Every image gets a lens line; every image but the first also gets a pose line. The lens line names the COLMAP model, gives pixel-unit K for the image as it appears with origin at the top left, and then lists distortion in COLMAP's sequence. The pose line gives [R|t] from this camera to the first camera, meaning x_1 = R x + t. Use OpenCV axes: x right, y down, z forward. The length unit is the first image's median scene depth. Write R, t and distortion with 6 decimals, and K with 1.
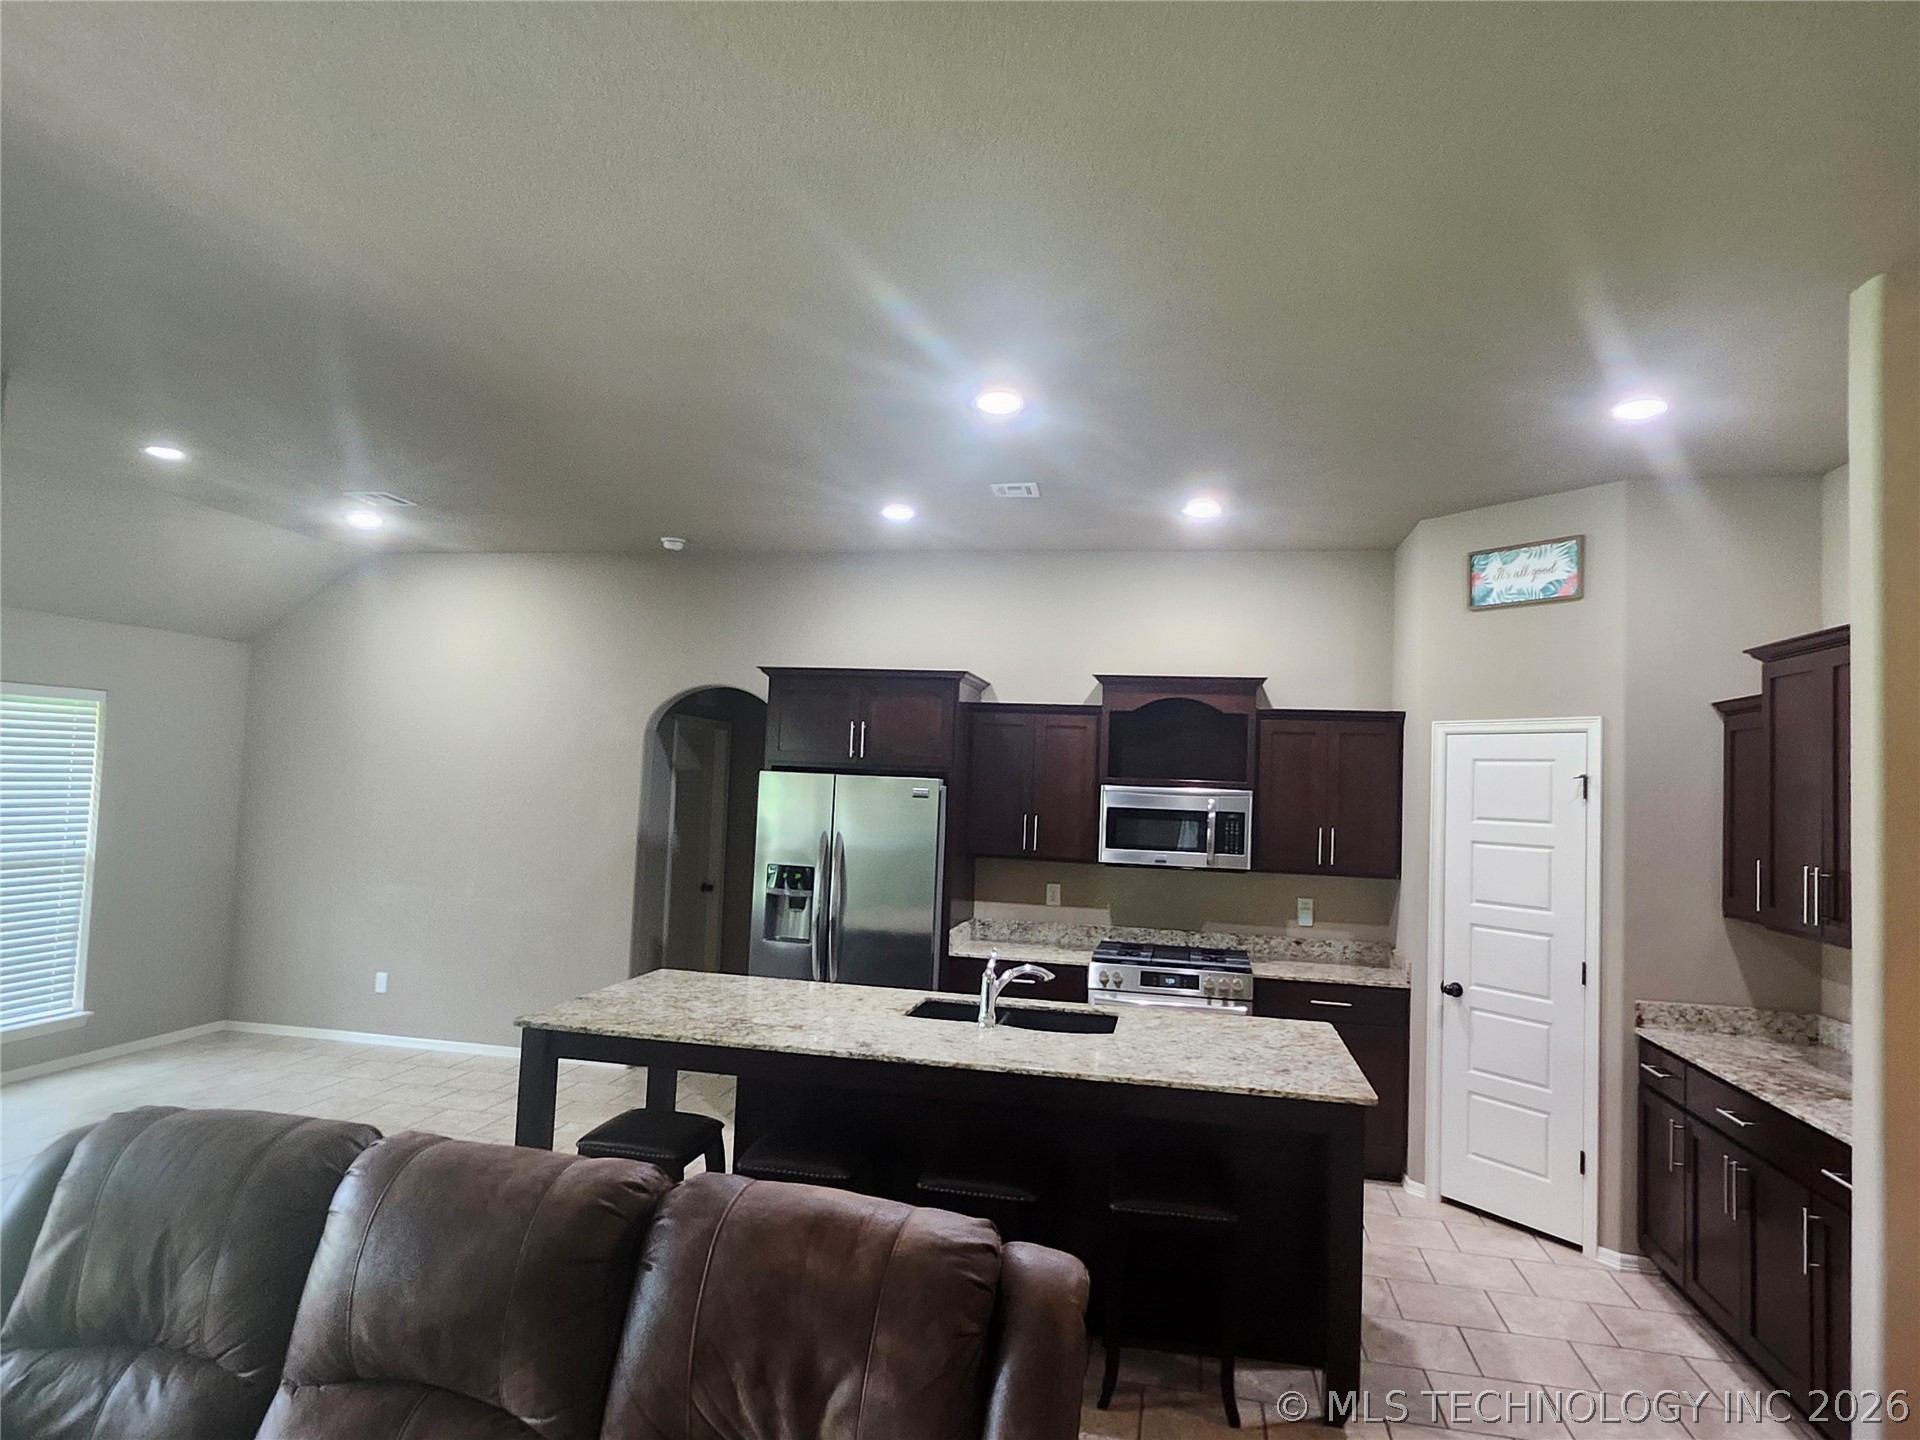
lens RADIAL K [[1108.8, 0, 963.7], [0, 1108.8, 728.1], [0, 0, 1]] dist [-0.000674, -0.000157]
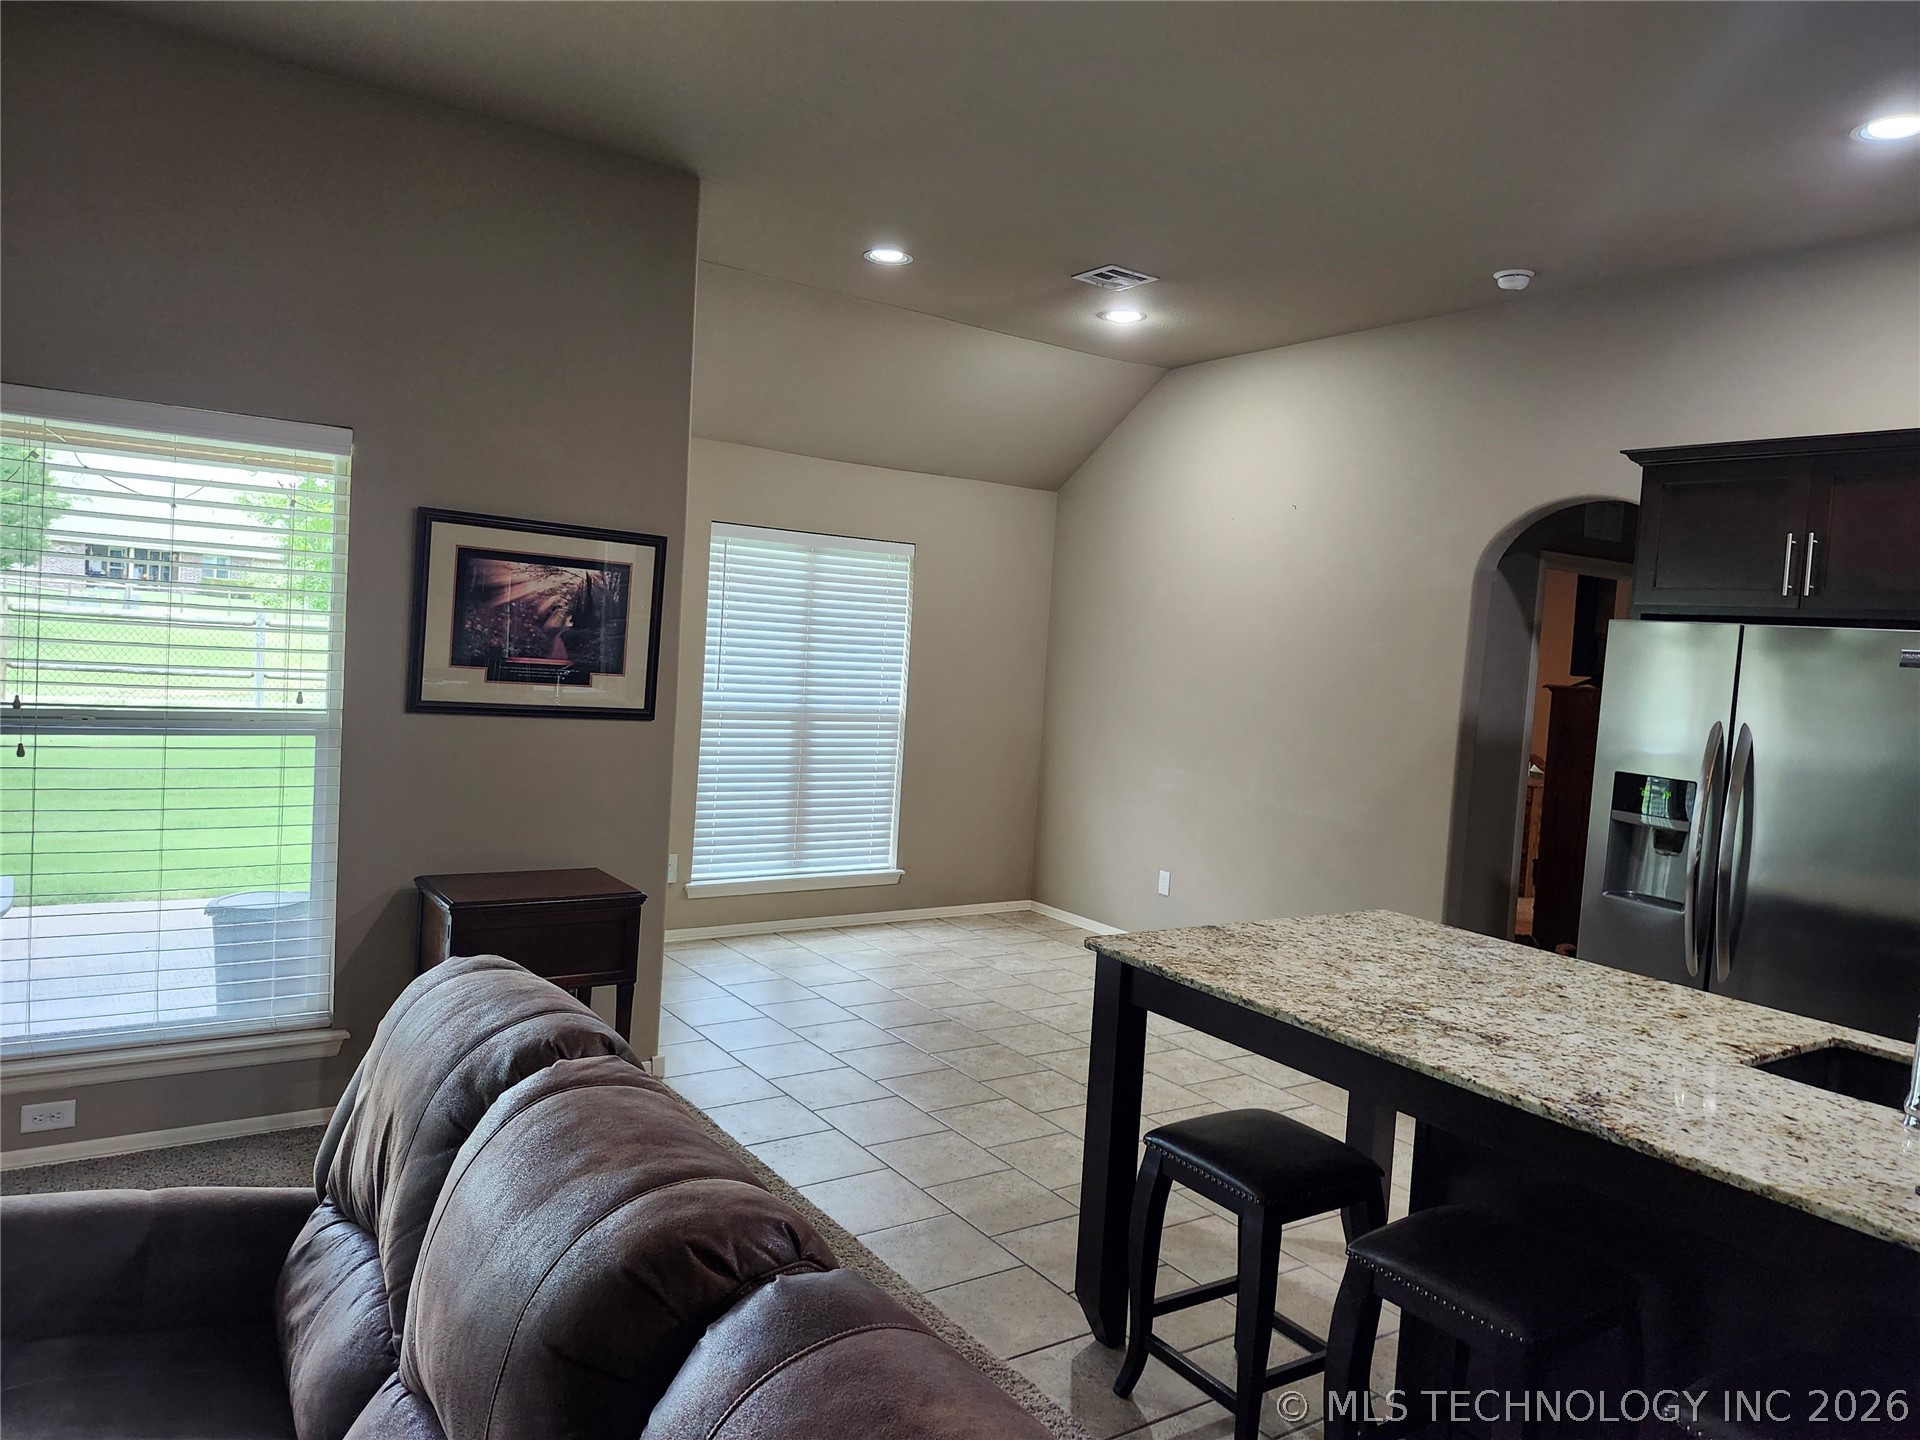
lens RADIAL K [[1322.4, 0, 956.5], [0, 1322.4, 725.8], [0, 0, 1]] dist [0.003624, -0.013087]
pose [[0.708159, 0.052935, -0.704066, 0.078582], [0.002208, 0.997015, 0.077181, 0.040090], [0.706049, -0.056211, 0.705928, 0.229050]]
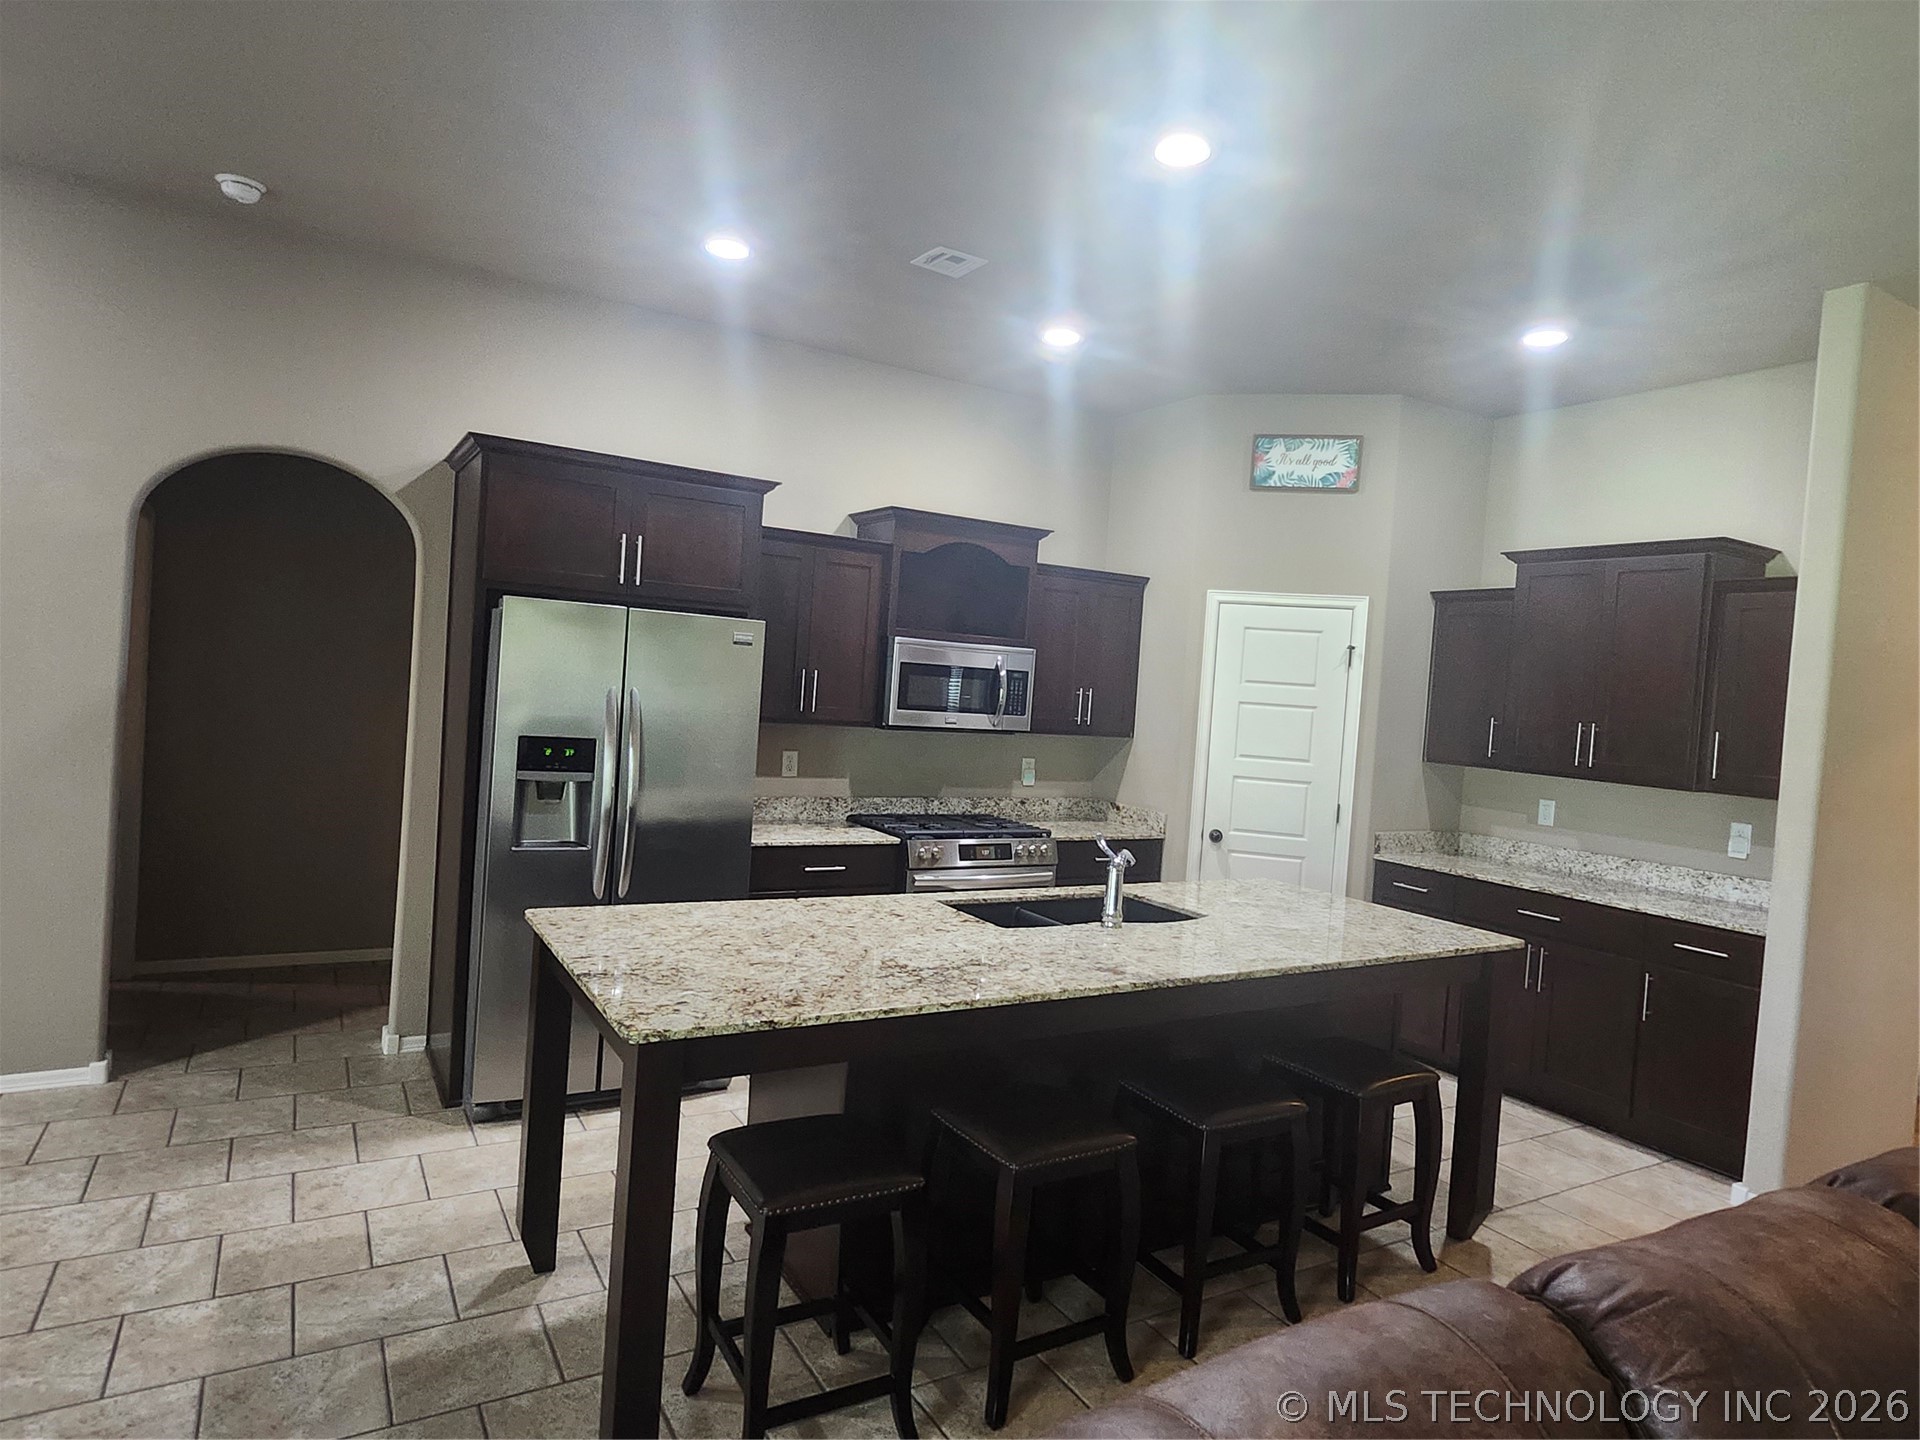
lens RADIAL K [[1108.8, 0, 969.3], [0, 1108.8, 720.1], [0, 0, 1]] dist [-0.000674, -0.000157]
pose [[0.740257, -0.012148, 0.672214, -0.422137], [-0.071902, 0.992672, 0.097120, 0.028563], [-0.668468, -0.120227, 0.733959, 0.326808]]
